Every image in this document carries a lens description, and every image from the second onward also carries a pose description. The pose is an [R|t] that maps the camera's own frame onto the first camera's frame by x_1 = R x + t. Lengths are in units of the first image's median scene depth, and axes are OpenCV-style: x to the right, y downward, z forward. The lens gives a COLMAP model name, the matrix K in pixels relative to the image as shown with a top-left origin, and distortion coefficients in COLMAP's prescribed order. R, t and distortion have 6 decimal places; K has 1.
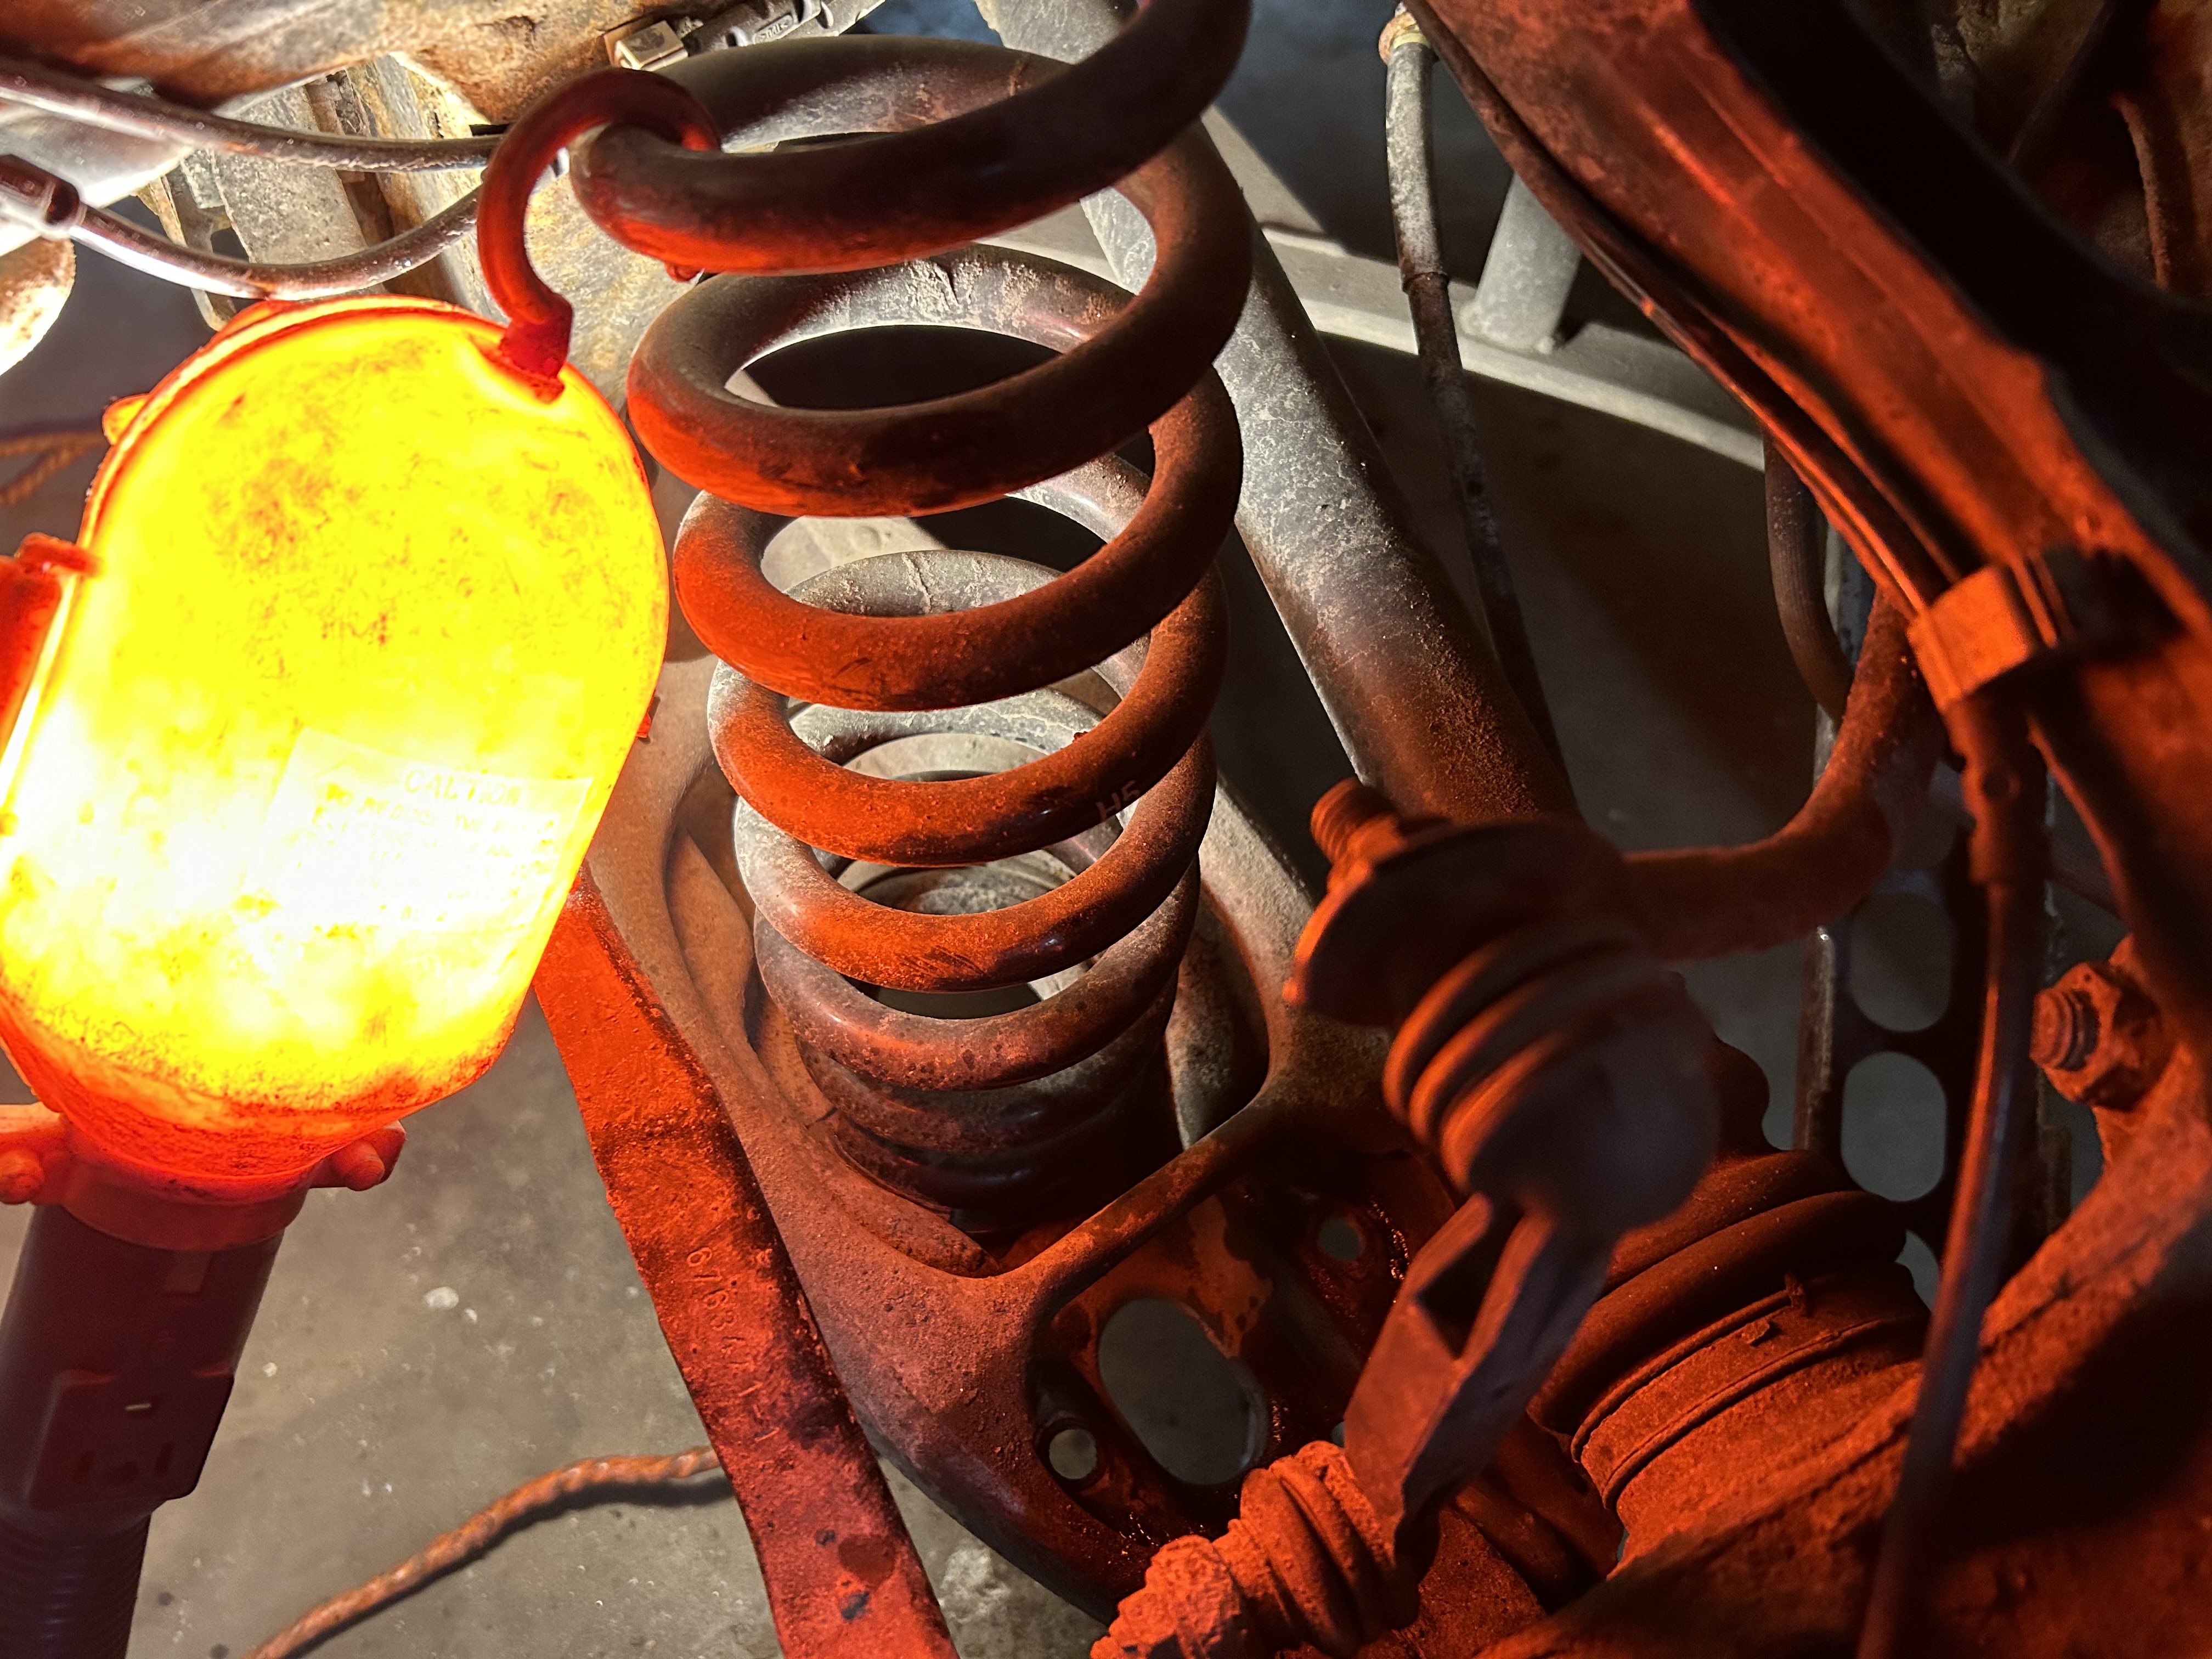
lens RADIAL K [[1830.2, 0, 1106.0], [0, 1830.2, 829.5], [0, 0, 1]] dist [-0.028482, 0.000560]
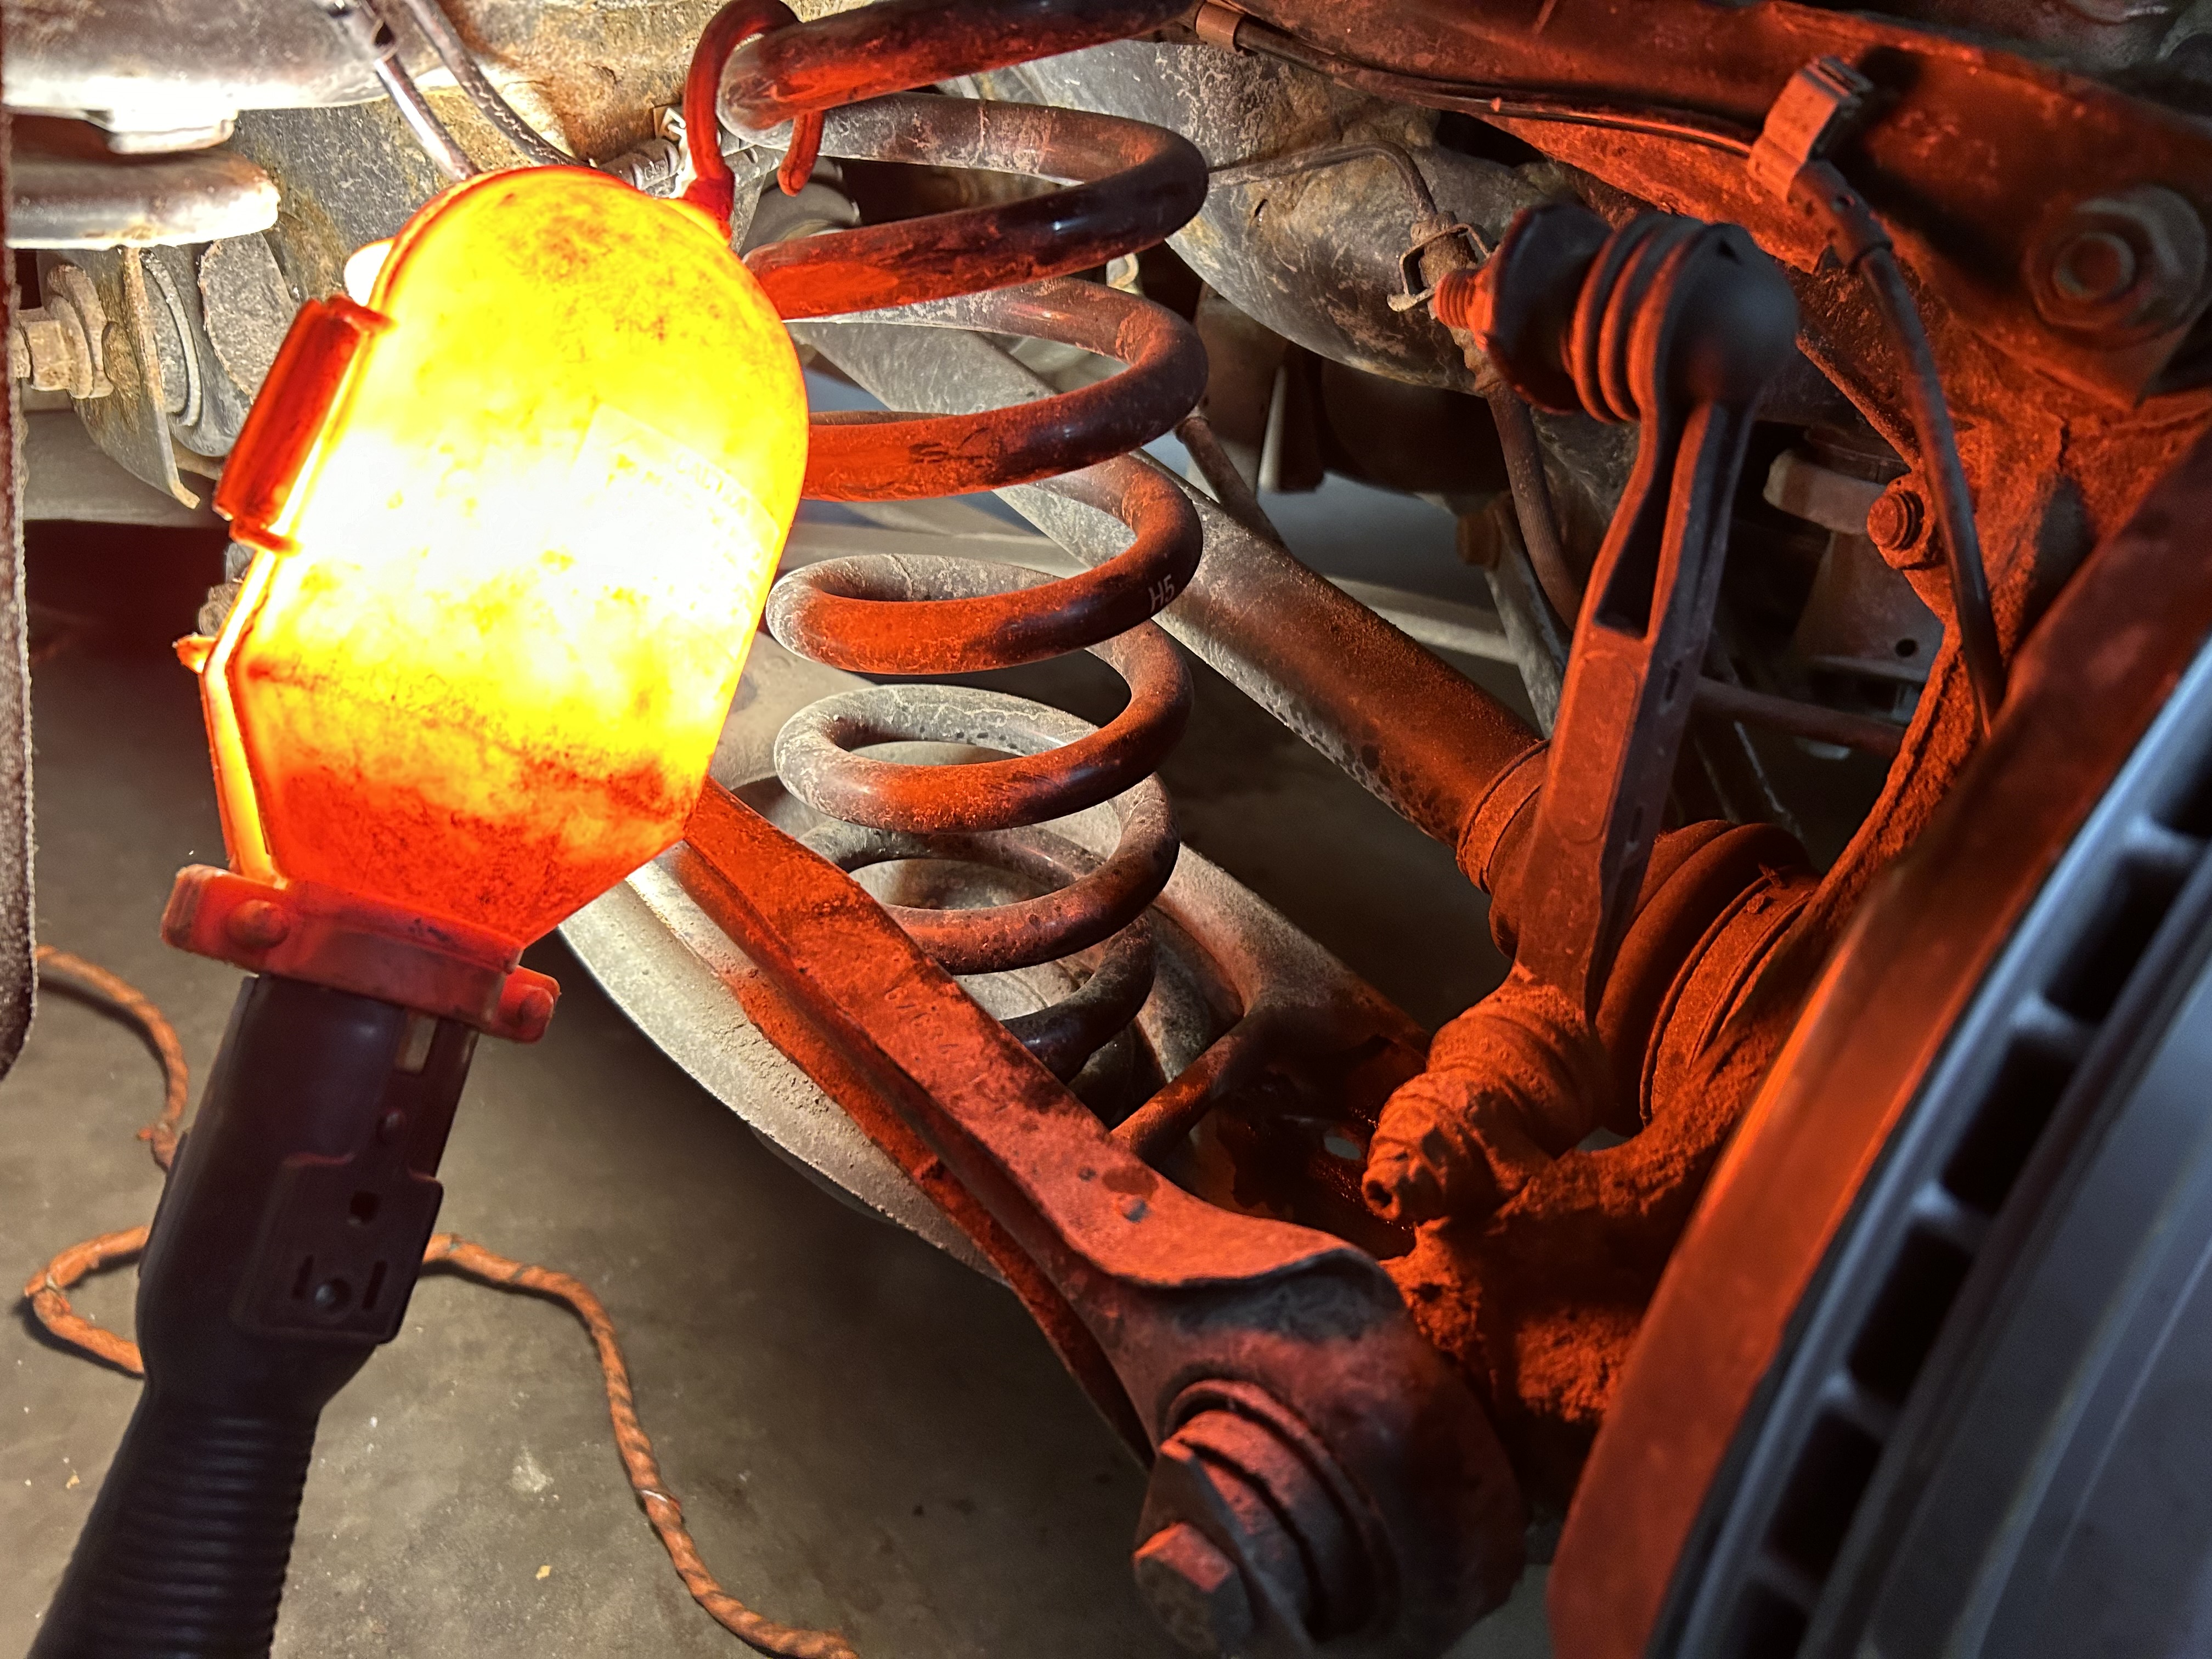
lens RADIAL K [[1842.6, 0, 1125.8], [0, 1842.6, 832.5], [0, 0, 1]] dist [-0.001028, -0.075470]
pose [[0.946746, -0.127938, 0.295473, -0.469163], [0.232402, 0.906660, -0.352076, 0.654062], [-0.222850, 0.401994, 0.888109, -0.037455]]
